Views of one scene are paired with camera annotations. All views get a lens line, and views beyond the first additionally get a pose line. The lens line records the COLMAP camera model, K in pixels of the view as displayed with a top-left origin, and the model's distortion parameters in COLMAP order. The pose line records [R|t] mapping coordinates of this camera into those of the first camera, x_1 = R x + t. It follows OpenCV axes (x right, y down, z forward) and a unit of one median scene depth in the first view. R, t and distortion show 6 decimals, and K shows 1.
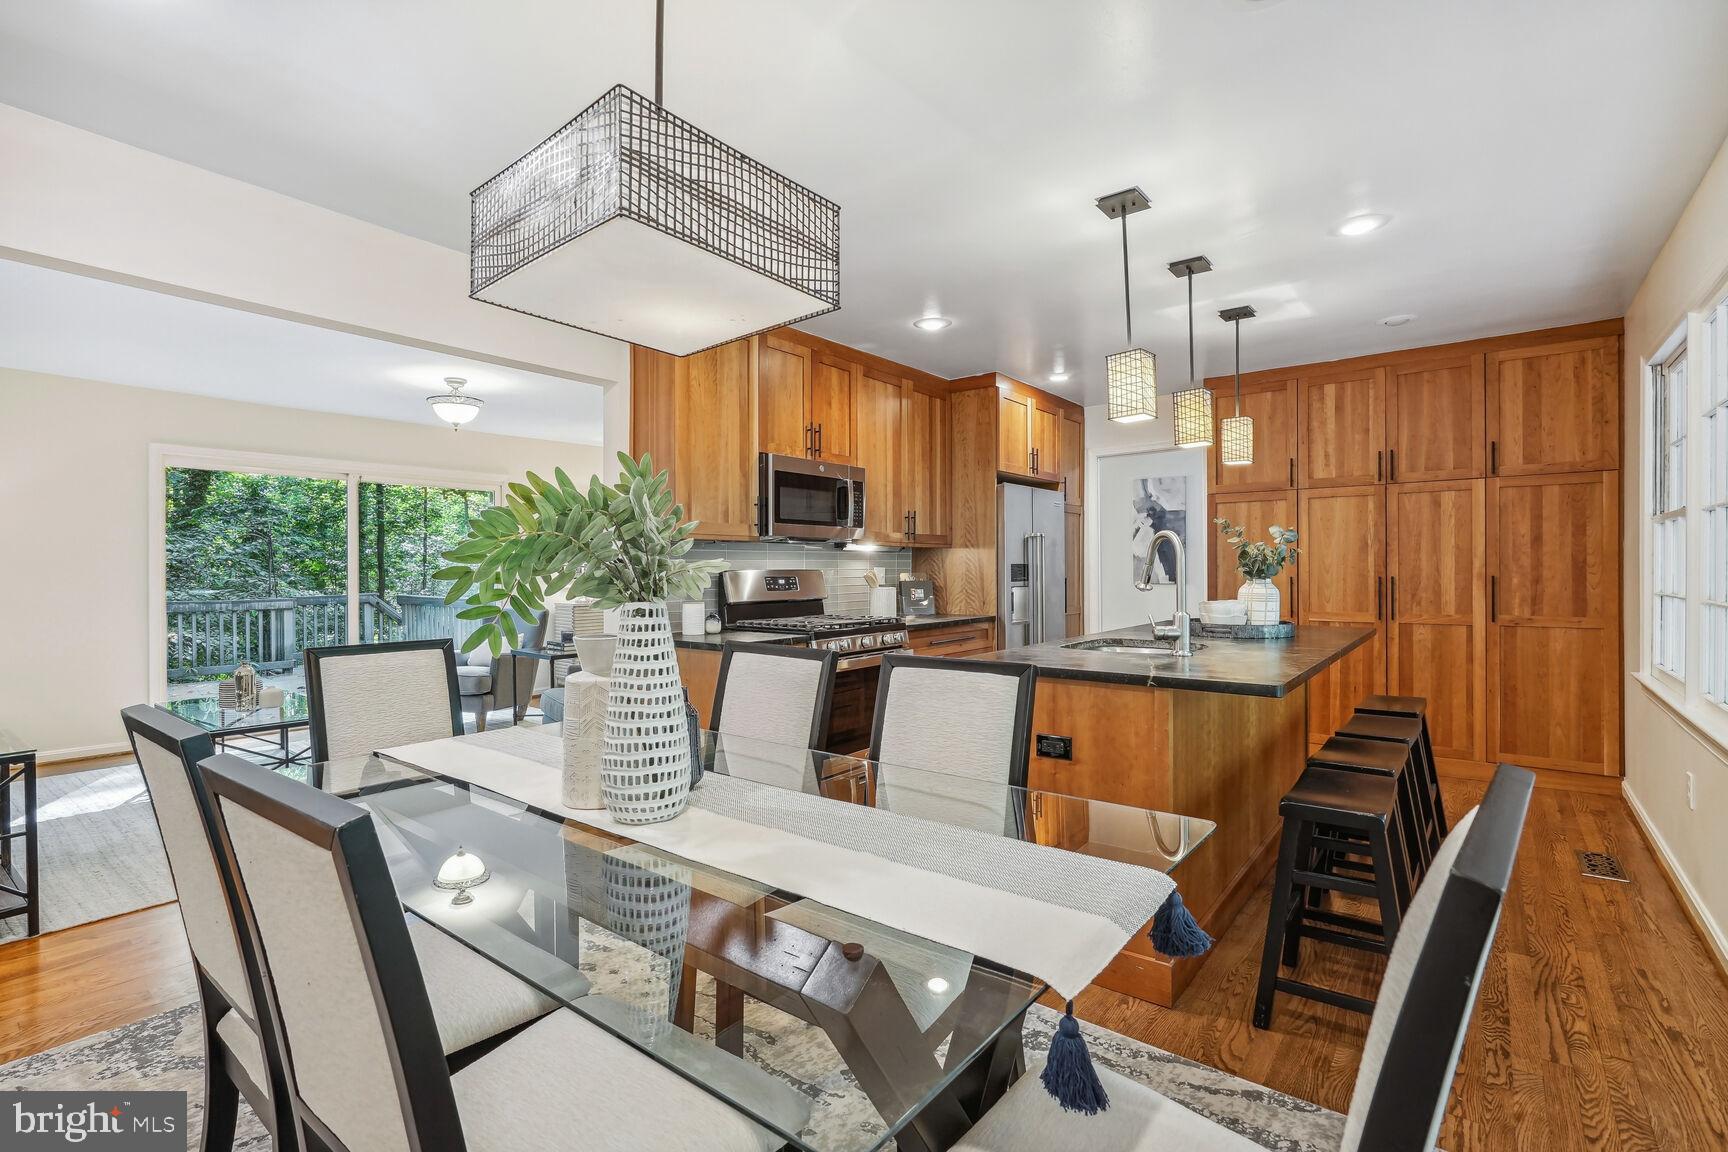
lens RADIAL K [[794.9, 0, 860.4], [0, 794.9, 569.1], [0, 0, 1]] dist [-0.003188, -0.000036]
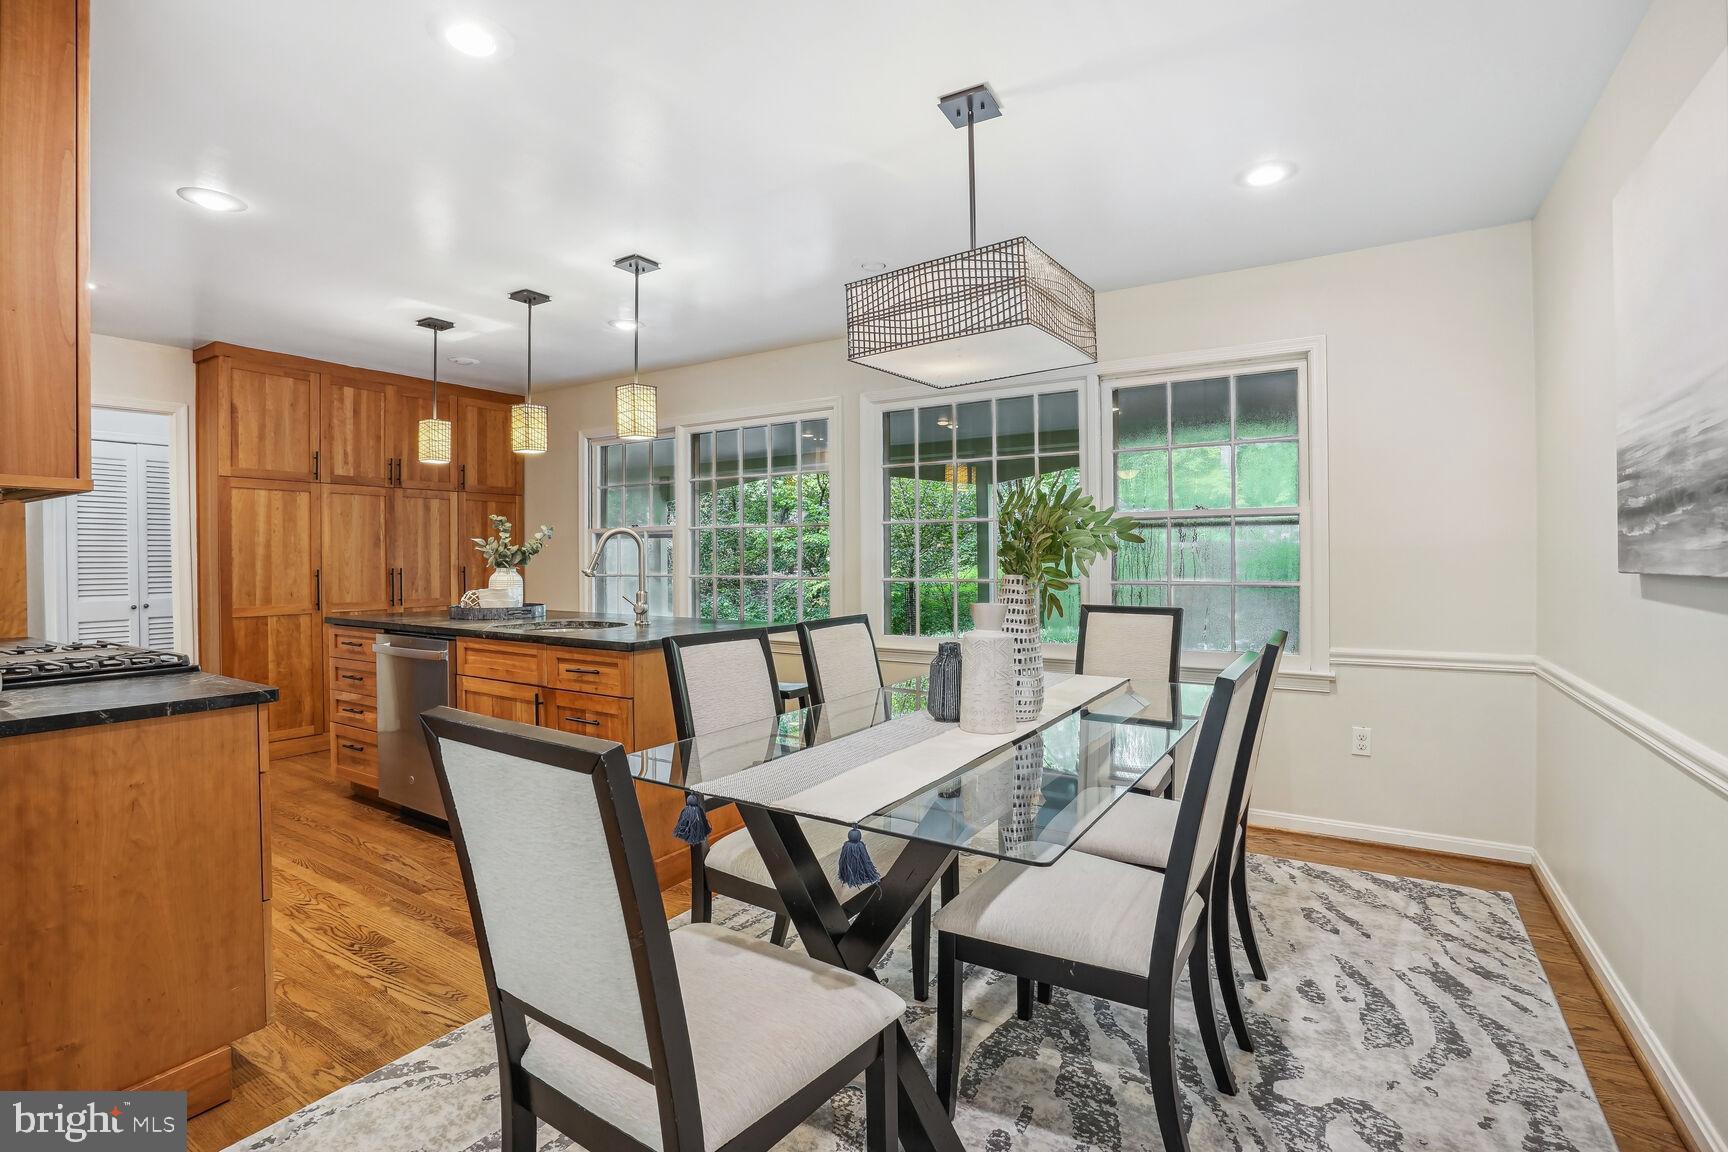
lens RADIAL K [[794.9, 0, 853.0], [0, 794.9, 562.0], [0, 0, 1]] dist [-0.003188, -0.000036]
pose [[-0.106204, -0.006346, 0.994324, -0.536596], [0.005932, 0.999958, 0.007015, -0.003369], [-0.994327, 0.006644, -0.106162, 0.449418]]
